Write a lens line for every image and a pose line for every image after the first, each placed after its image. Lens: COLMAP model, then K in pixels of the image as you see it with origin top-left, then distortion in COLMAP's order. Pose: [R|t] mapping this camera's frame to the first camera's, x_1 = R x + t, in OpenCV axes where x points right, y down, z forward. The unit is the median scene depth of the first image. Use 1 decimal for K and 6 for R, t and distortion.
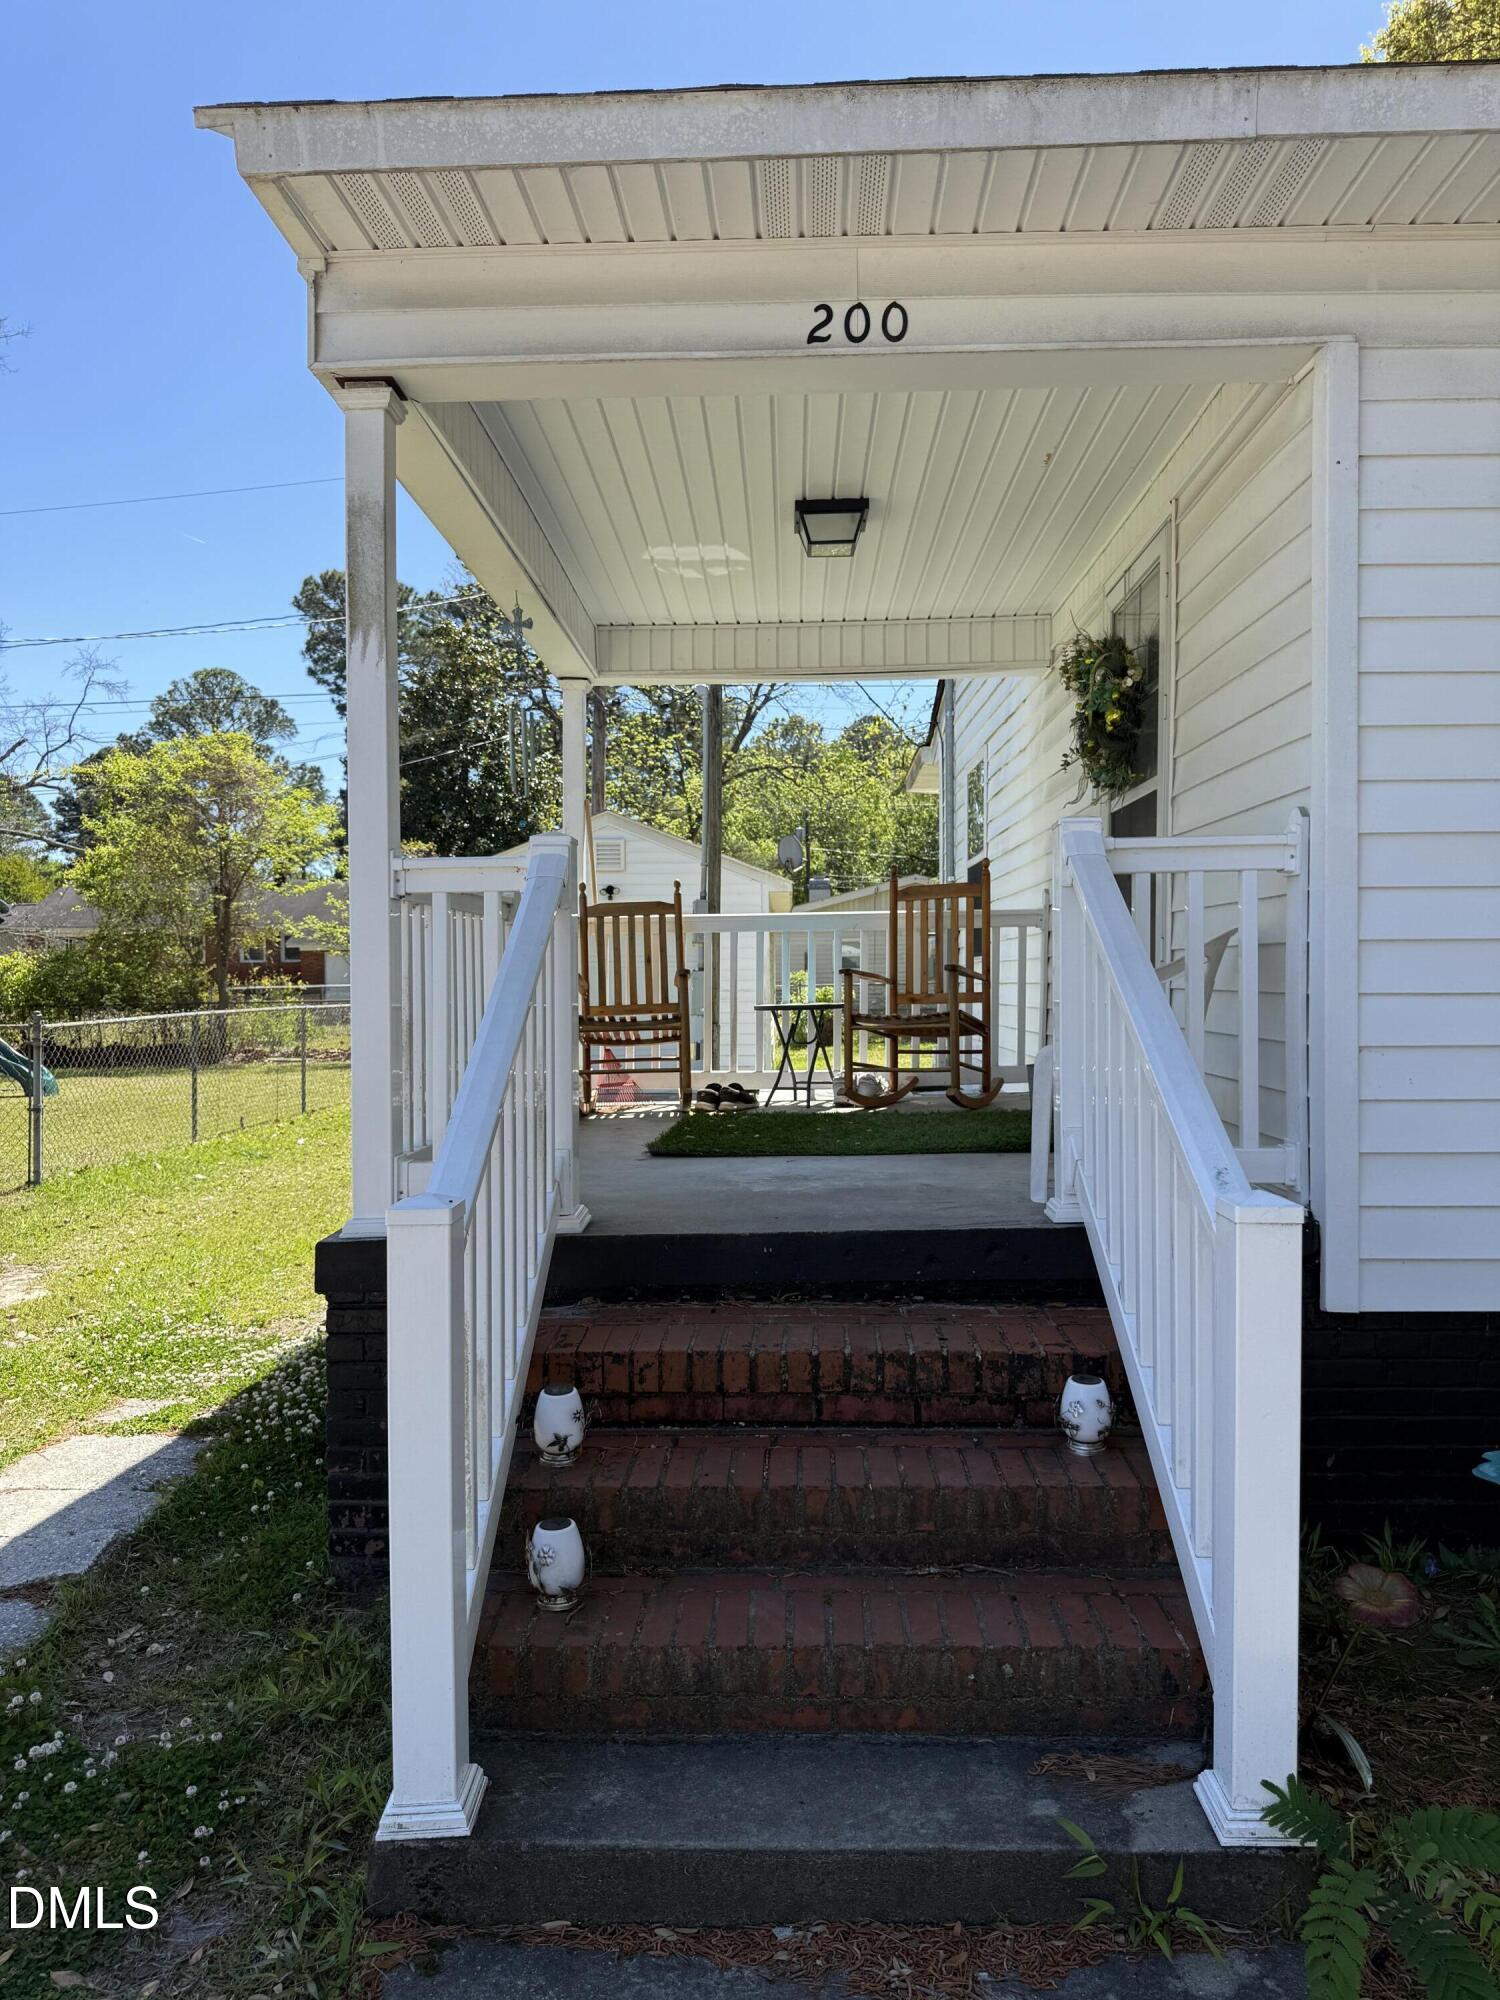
lens RADIAL K [[1422.5, 0, 762.1], [0, 1422.5, 1002.5], [0, 0, 1]] dist [0.045312, -0.029519]
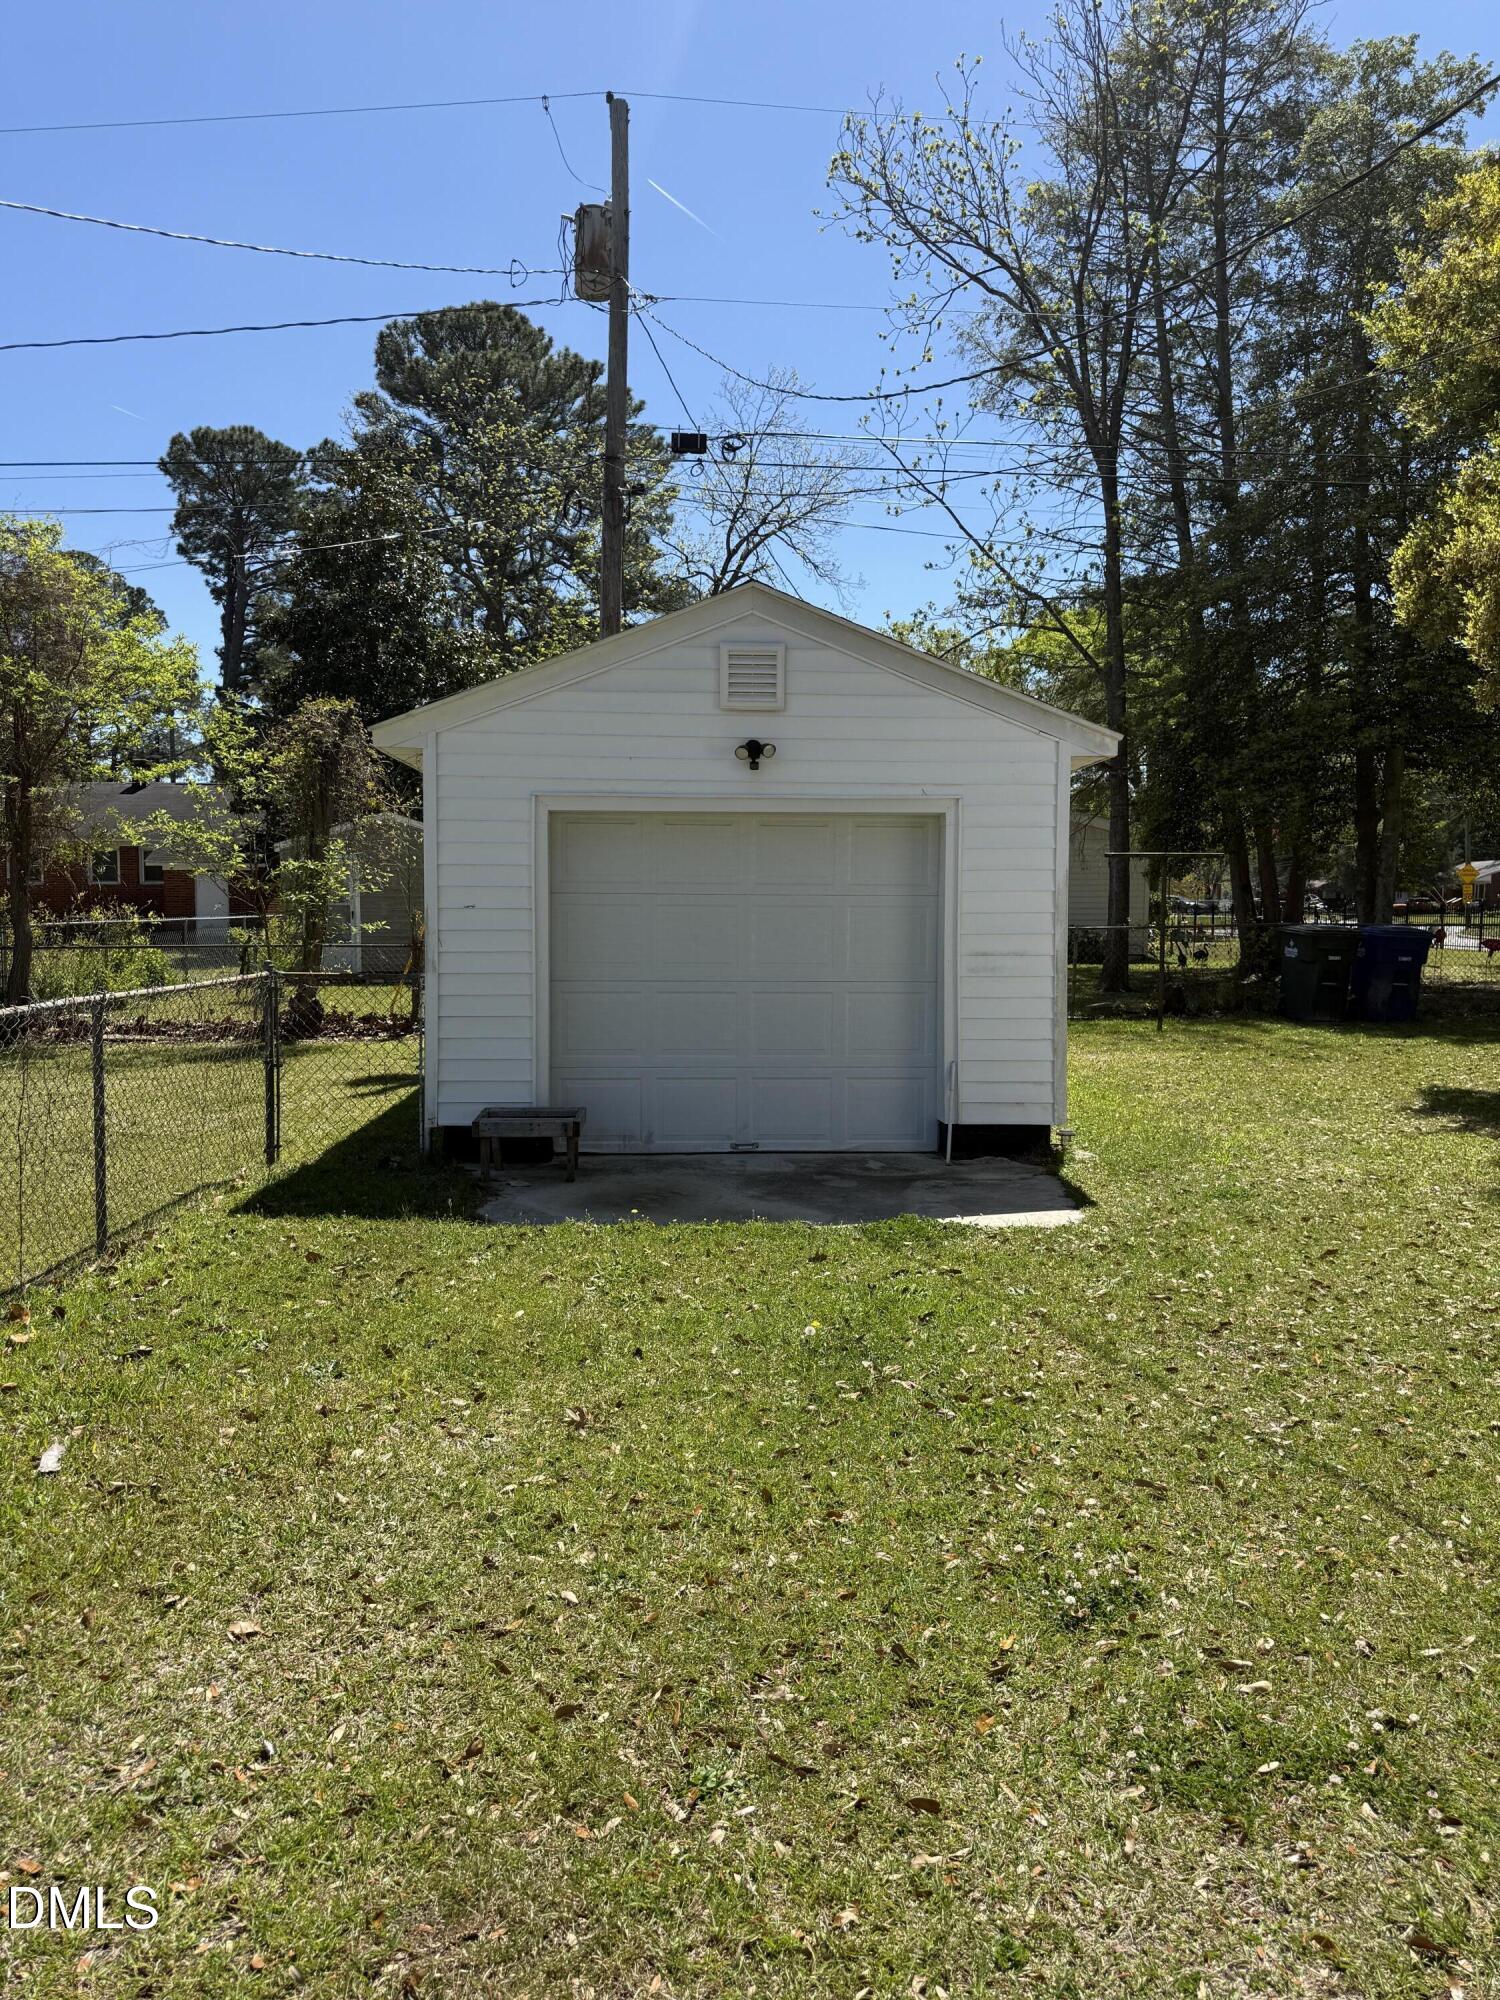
lens RADIAL K [[1422.5, 0, 756.0], [0, 1422.5, 988.9], [0, 0, 1]] dist [0.045312, -0.029519]
pose [[0.997520, 0.007510, 0.069983, -0.079156], [-0.010358, 0.999129, 0.040418, -0.009689], [-0.069618, -0.041043, 0.996729, 0.288960]]
